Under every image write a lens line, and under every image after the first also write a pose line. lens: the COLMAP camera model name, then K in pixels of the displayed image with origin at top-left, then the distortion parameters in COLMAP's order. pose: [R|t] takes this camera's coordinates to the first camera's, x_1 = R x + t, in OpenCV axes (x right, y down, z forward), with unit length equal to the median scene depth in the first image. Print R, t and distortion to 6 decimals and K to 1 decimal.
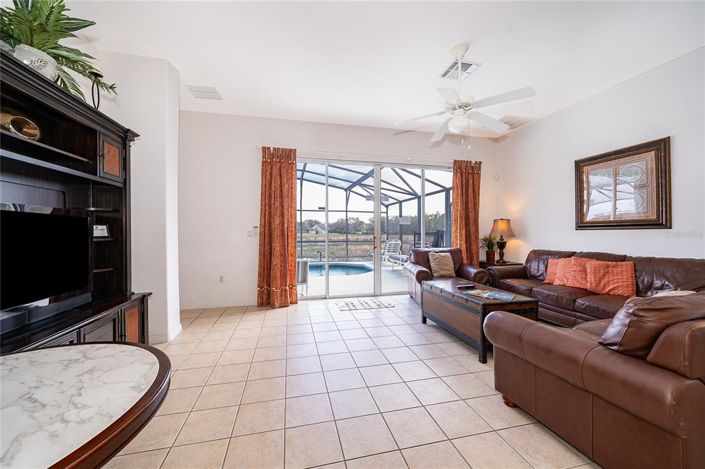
lens RADIAL K [[279.9, 0, 351.5], [0, 279.9, 221.0], [0, 0, 1]] dist [-0.002129, -0.000337]
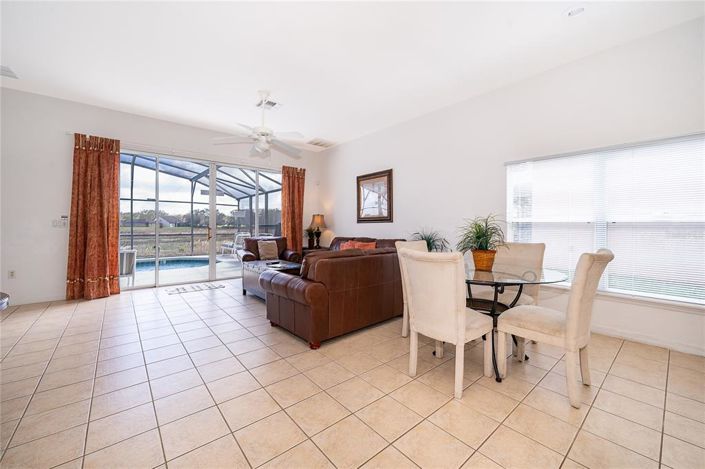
lens RADIAL K [[279.9, 0, 351.5], [0, 279.9, 221.0], [0, 0, 1]] dist [-0.002129, -0.000337]
pose [[0.887755, 0.013764, 0.460110, 0.081074], [-0.023417, 0.999609, 0.015279, -0.000797], [-0.459720, -0.024338, 0.887730, -0.271290]]
